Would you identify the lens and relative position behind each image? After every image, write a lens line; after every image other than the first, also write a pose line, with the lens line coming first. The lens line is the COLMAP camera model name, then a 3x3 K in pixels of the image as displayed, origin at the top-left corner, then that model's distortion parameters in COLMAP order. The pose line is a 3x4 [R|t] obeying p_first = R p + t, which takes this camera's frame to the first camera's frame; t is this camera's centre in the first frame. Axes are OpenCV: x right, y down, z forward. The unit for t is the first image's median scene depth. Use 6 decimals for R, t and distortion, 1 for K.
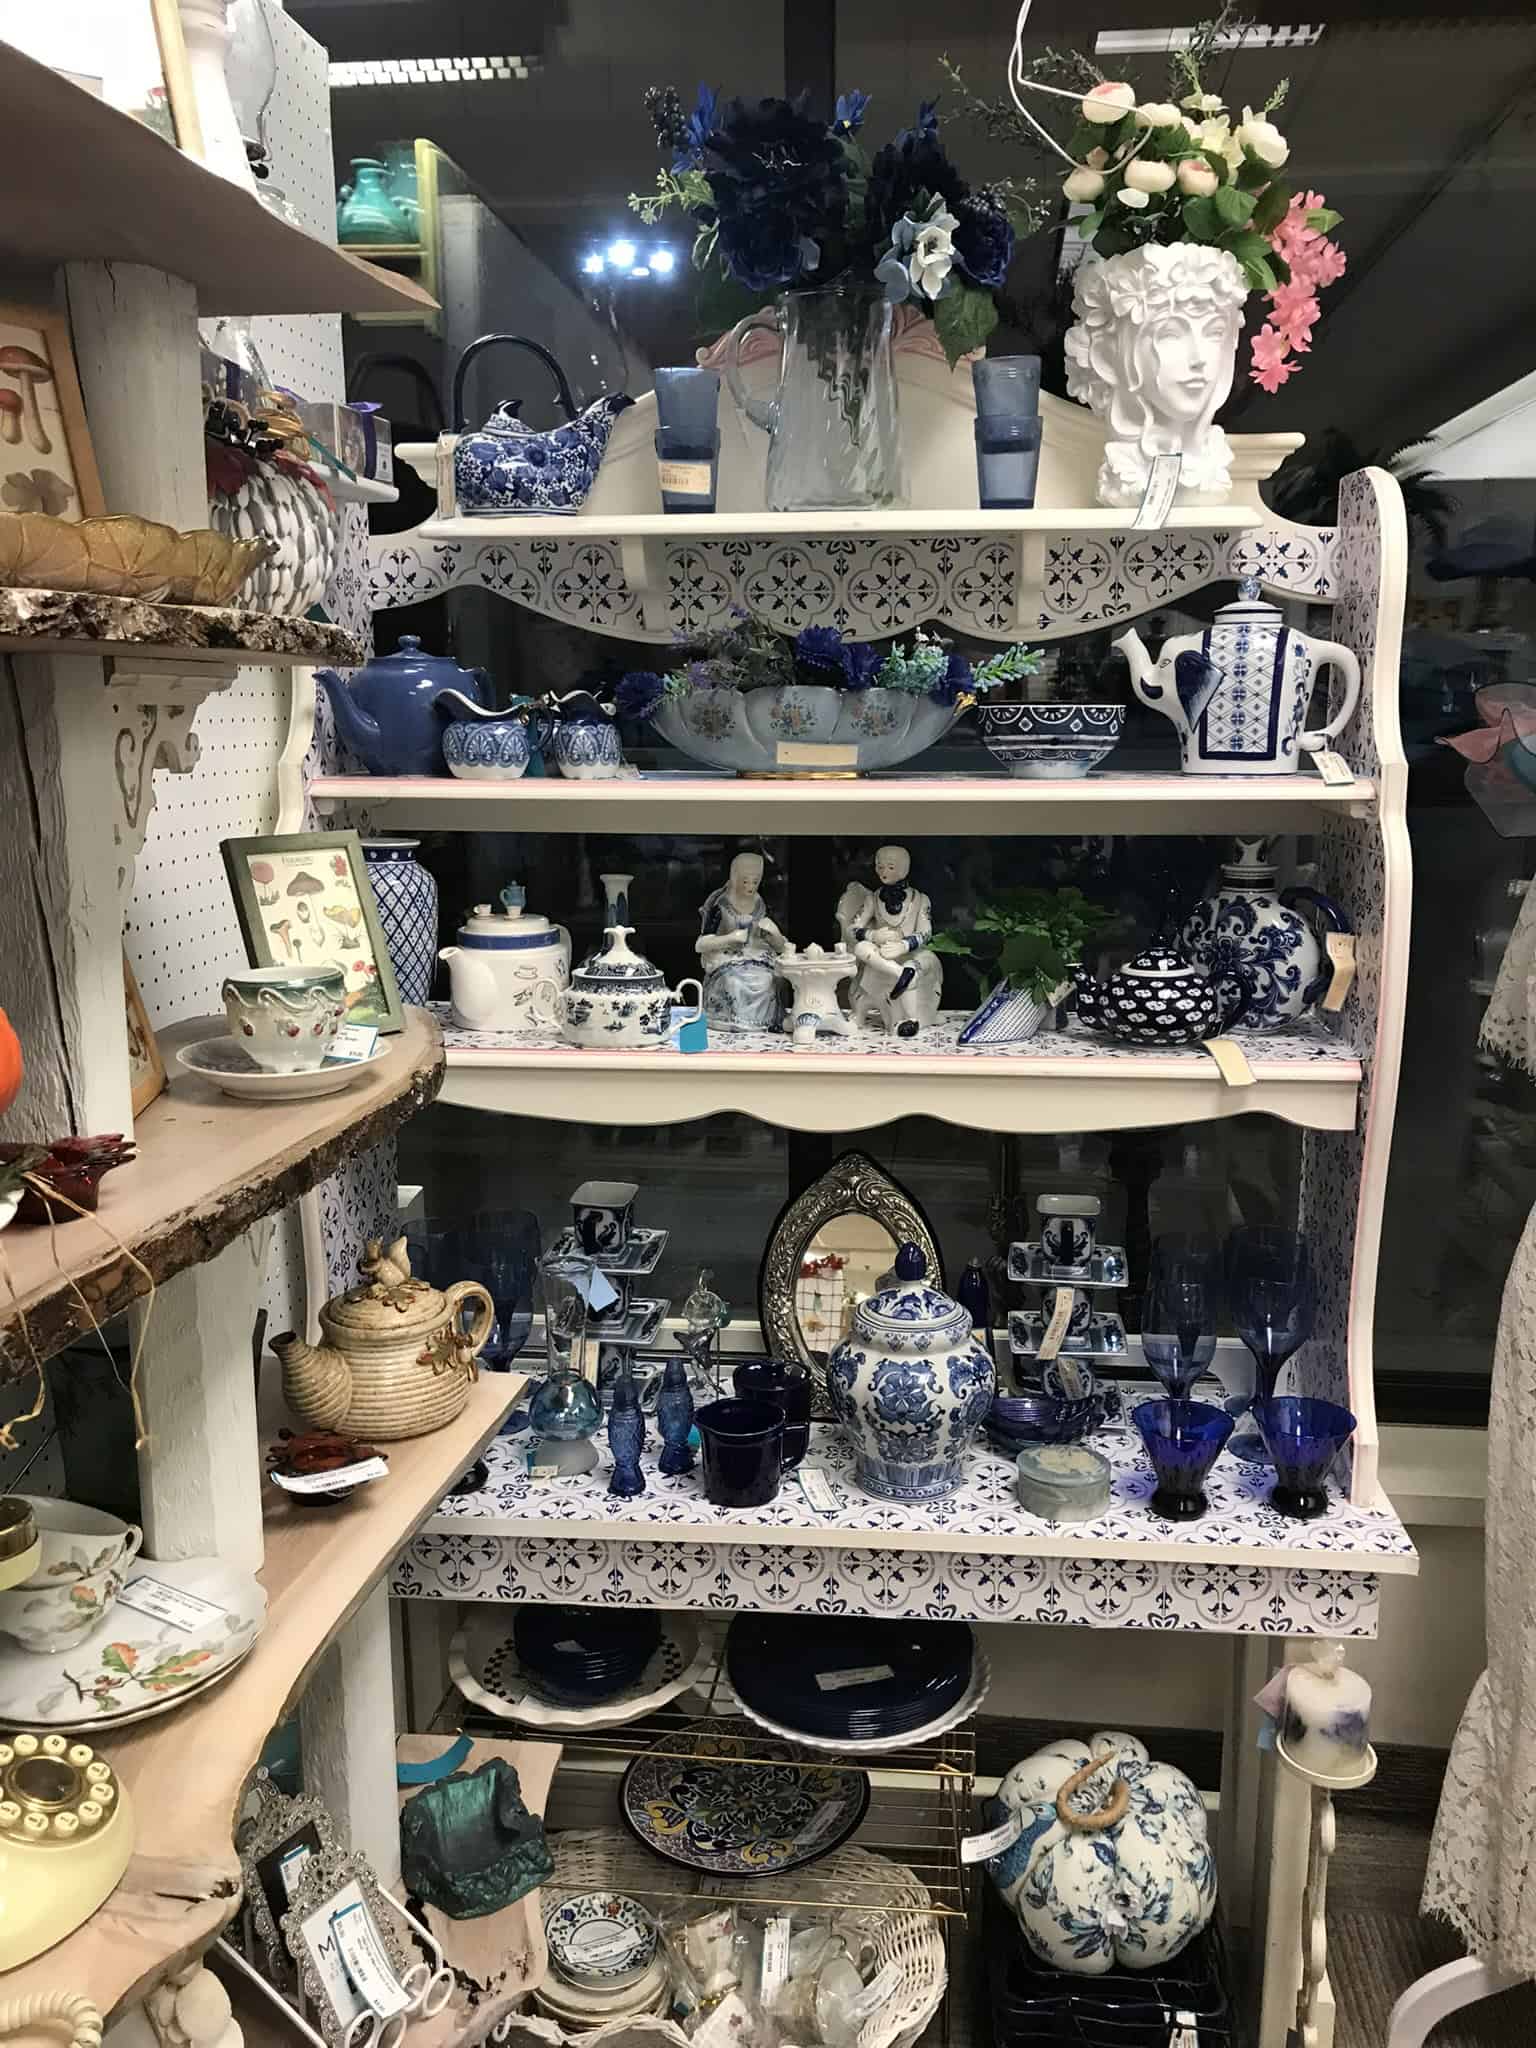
lens RADIAL K [[1687.9, 0, 788.6], [0, 1687.9, 1027.6], [0, 0, 1]] dist [0.029389, -0.028919]
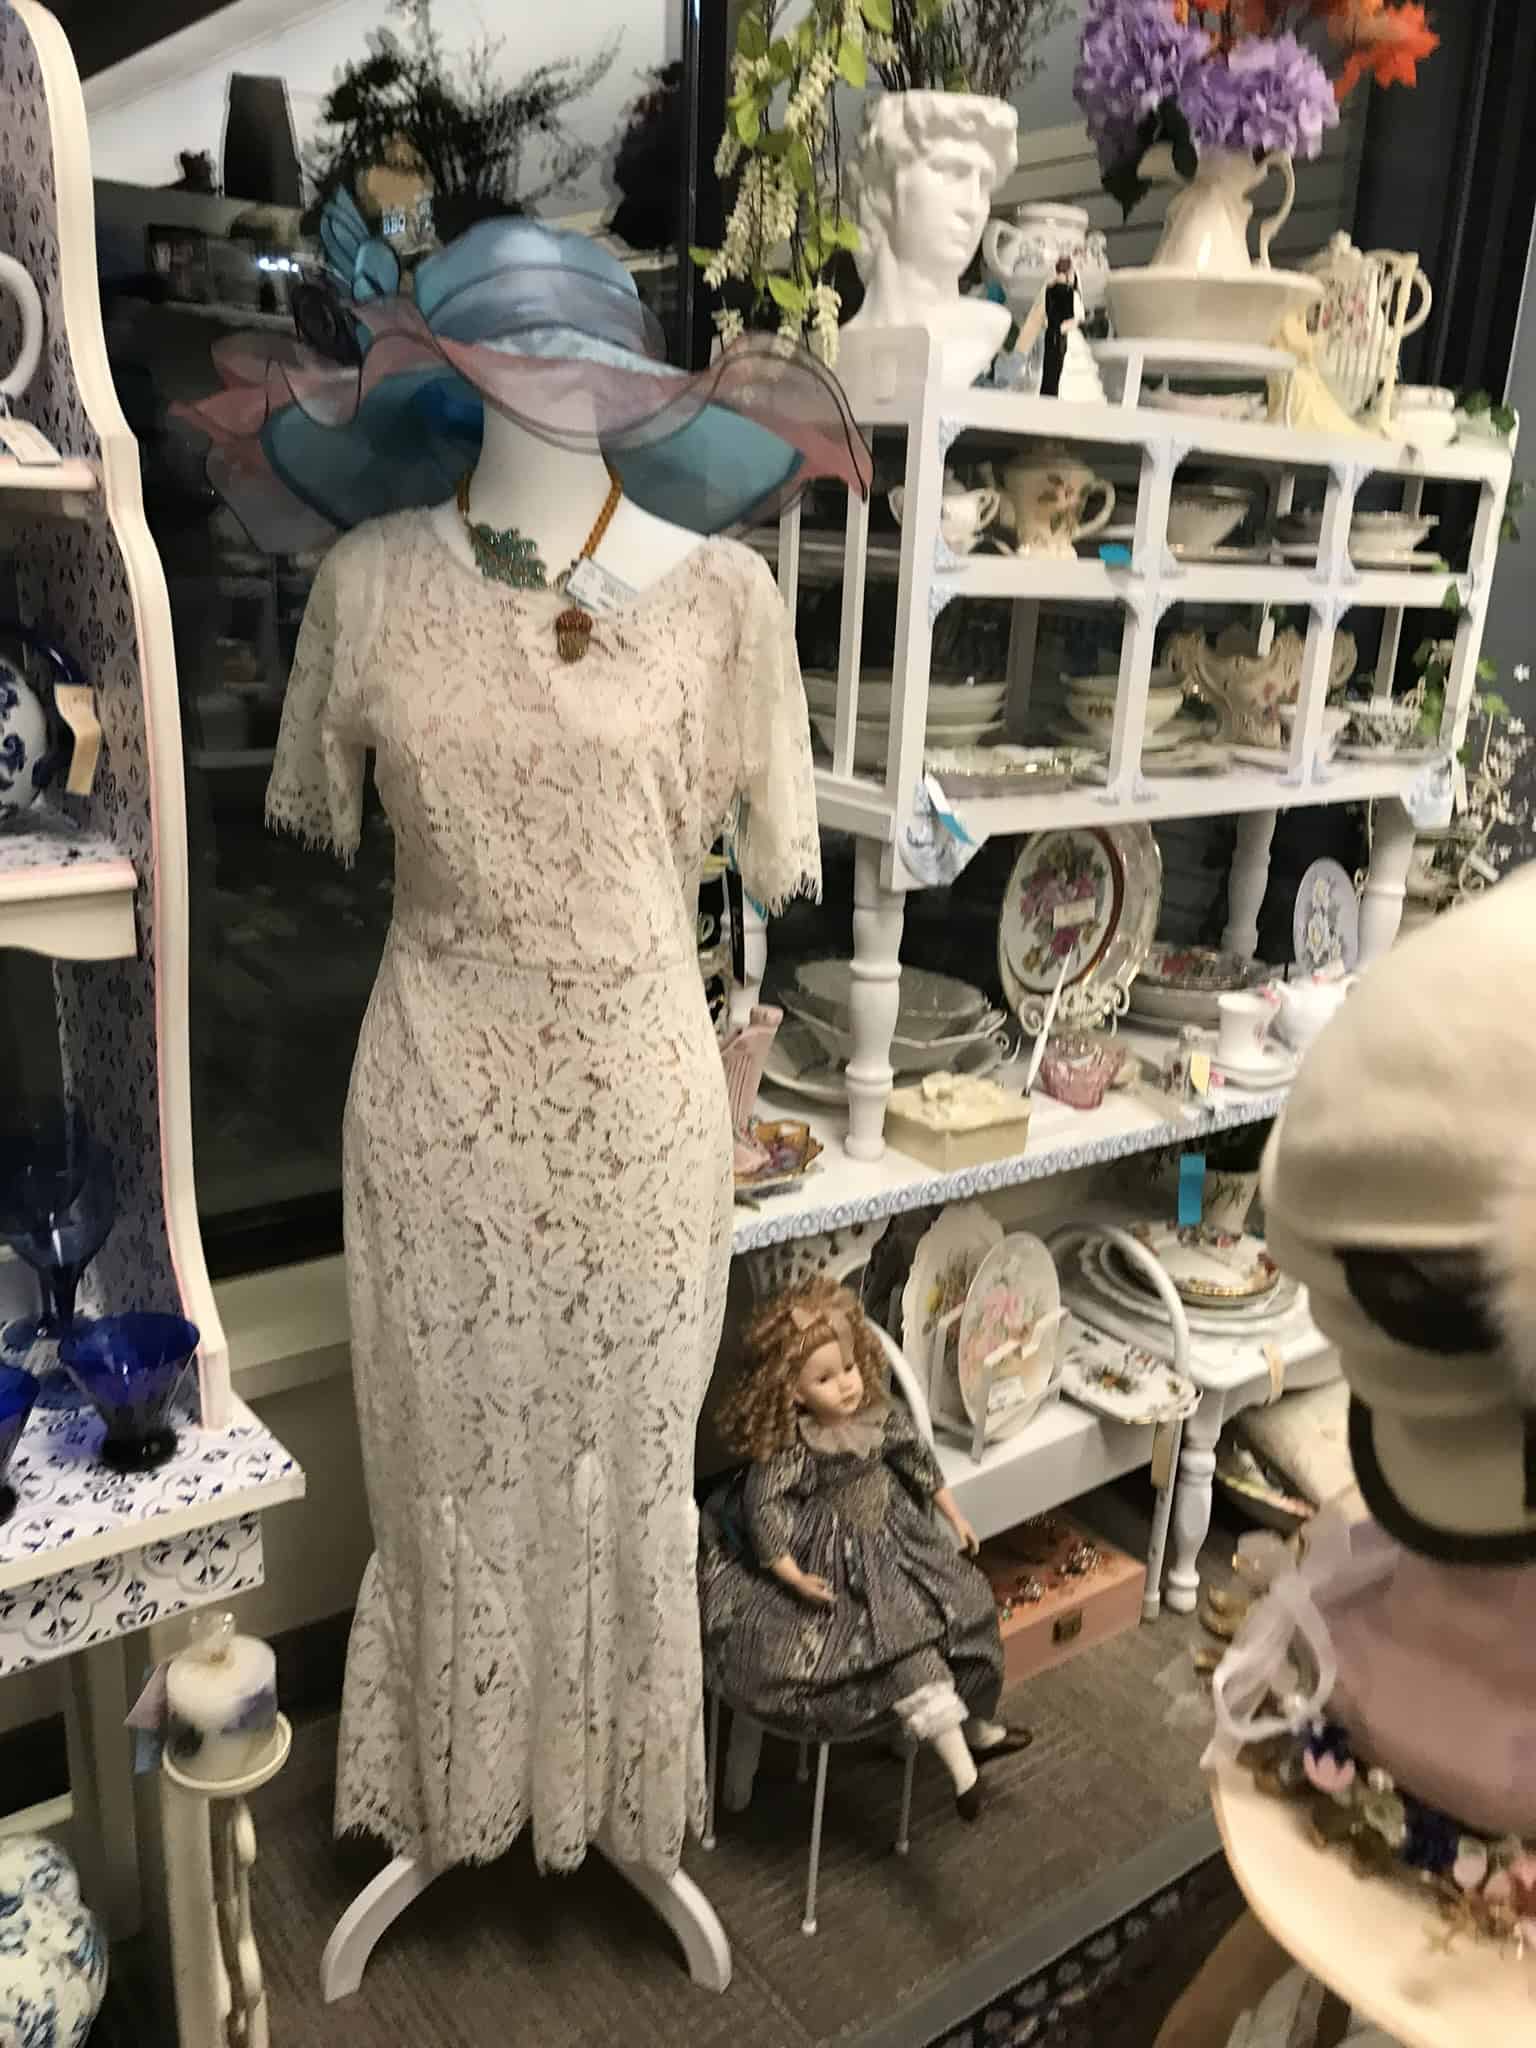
lens RADIAL K [[1687.9, 0, 773.4], [0, 1687.9, 1058.4], [0, 0, 1]] dist [0.029389, -0.028919]
pose [[0.733020, -0.183282, 0.655050, 0.043180], [0.088100, 0.980485, 0.175751, -0.000846], [-0.674478, -0.071119, 0.734862, 0.259967]]
